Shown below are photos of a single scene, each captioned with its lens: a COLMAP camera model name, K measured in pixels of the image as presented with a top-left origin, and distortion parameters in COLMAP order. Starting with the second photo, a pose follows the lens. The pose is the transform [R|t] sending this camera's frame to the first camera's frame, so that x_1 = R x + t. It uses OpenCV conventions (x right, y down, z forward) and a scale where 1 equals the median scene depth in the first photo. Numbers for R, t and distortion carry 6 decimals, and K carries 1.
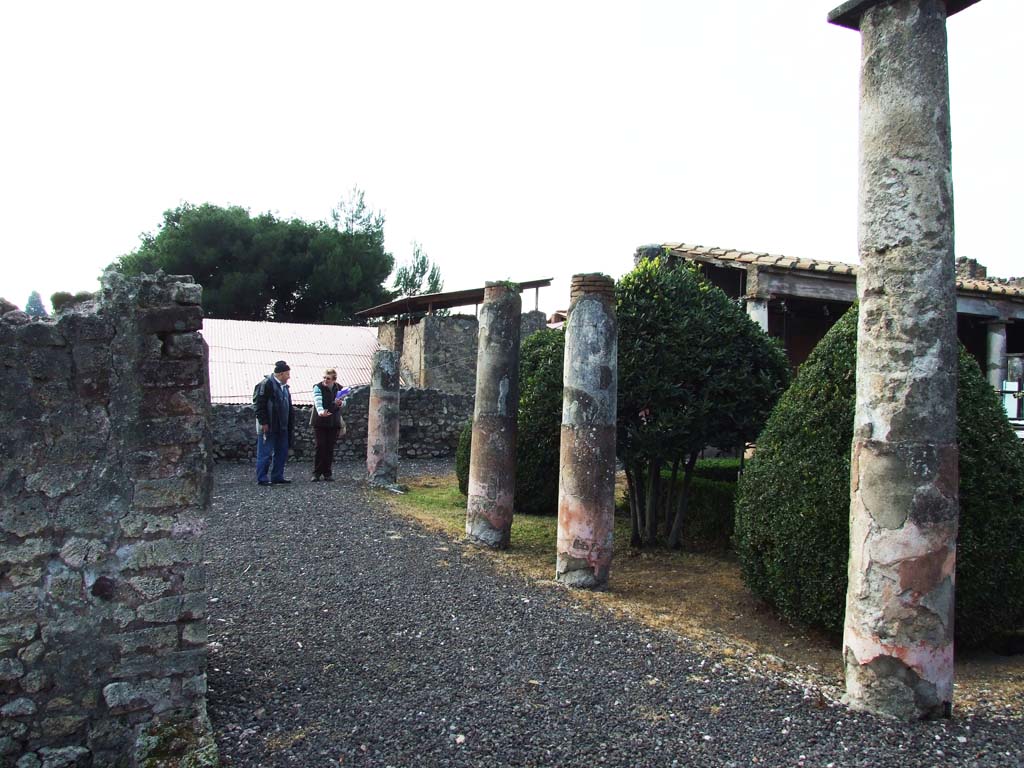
lens RADIAL K [[816.8, 0, 514.7], [0, 816.8, 370.5], [0, 0, 1]] dist [-0.058029, 0.051111]
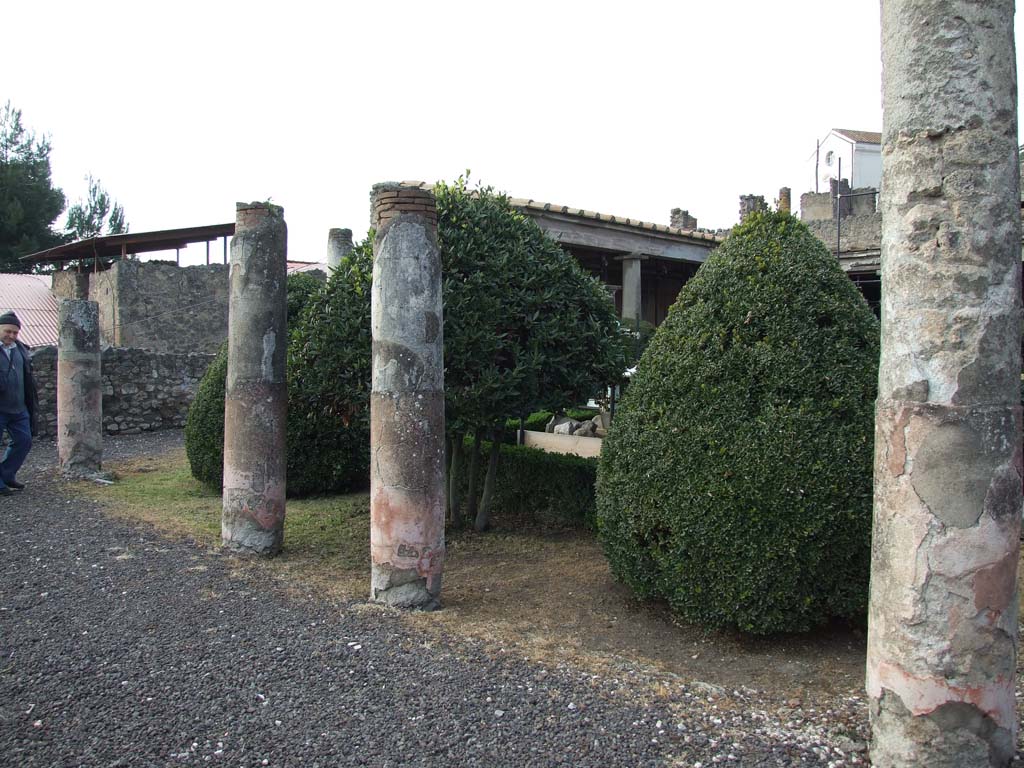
lens RADIAL K [[816.8, 0, 514.7], [0, 816.8, 370.5], [0, 0, 1]] dist [-0.058029, 0.051111]
pose [[0.934560, -0.037522, 0.353822, -0.085324], [0.016915, 0.997985, 0.061157, 0.004068], [-0.355403, -0.051170, 0.933311, 0.272809]]
